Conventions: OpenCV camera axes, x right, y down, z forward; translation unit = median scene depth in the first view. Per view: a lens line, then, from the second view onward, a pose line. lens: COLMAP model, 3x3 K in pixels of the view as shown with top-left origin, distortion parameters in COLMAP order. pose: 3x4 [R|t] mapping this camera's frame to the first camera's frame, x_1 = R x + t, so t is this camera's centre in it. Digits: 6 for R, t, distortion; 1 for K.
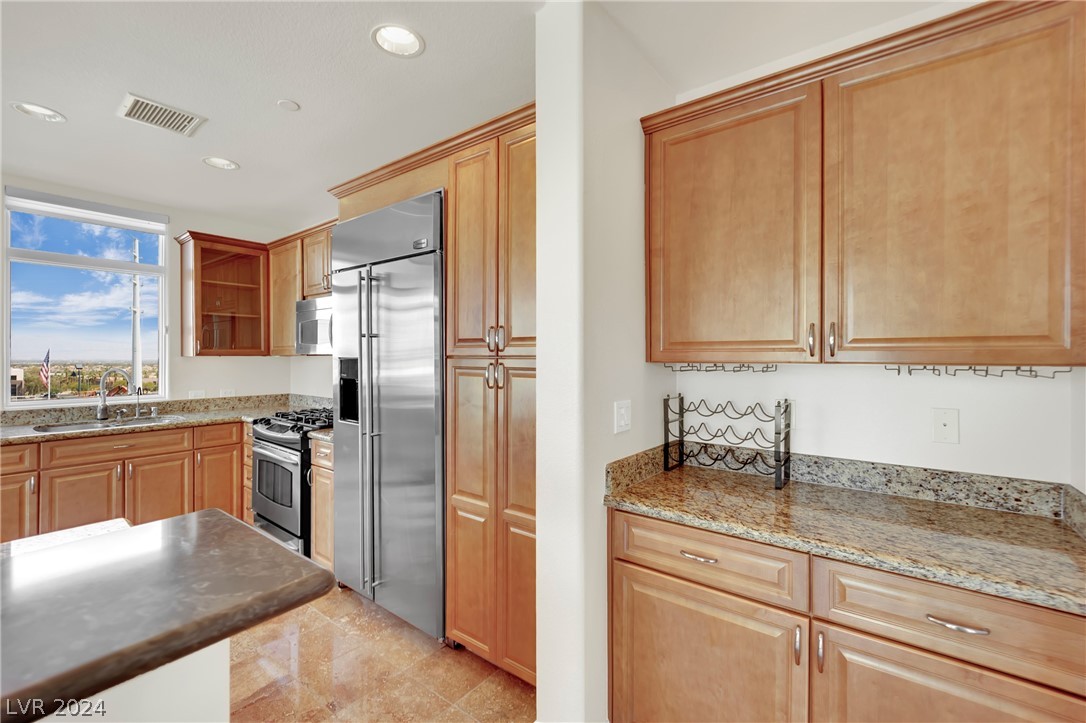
lens RADIAL K [[460.9, 0, 523.7], [0, 460.9, 358.3], [0, 0, 1]] dist [-0.013395, -0.000127]
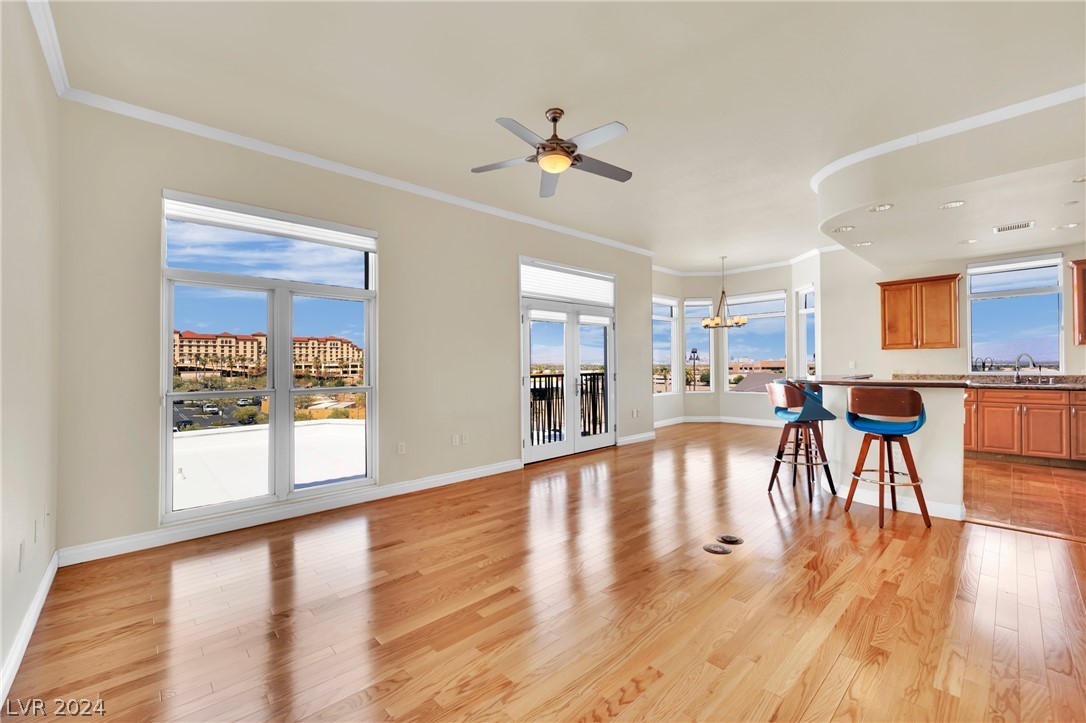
lens RADIAL K [[451.6, 0, 542.6], [0, 451.6, 358.7], [0, 0, 1]] dist [-0.023424, 0.000672]
pose [[-0.142343, -0.011868, -0.989746, 1.821468], [0.010964, 0.999848, -0.013566, 0.079061], [0.989757, -0.012783, -0.142191, -1.014192]]
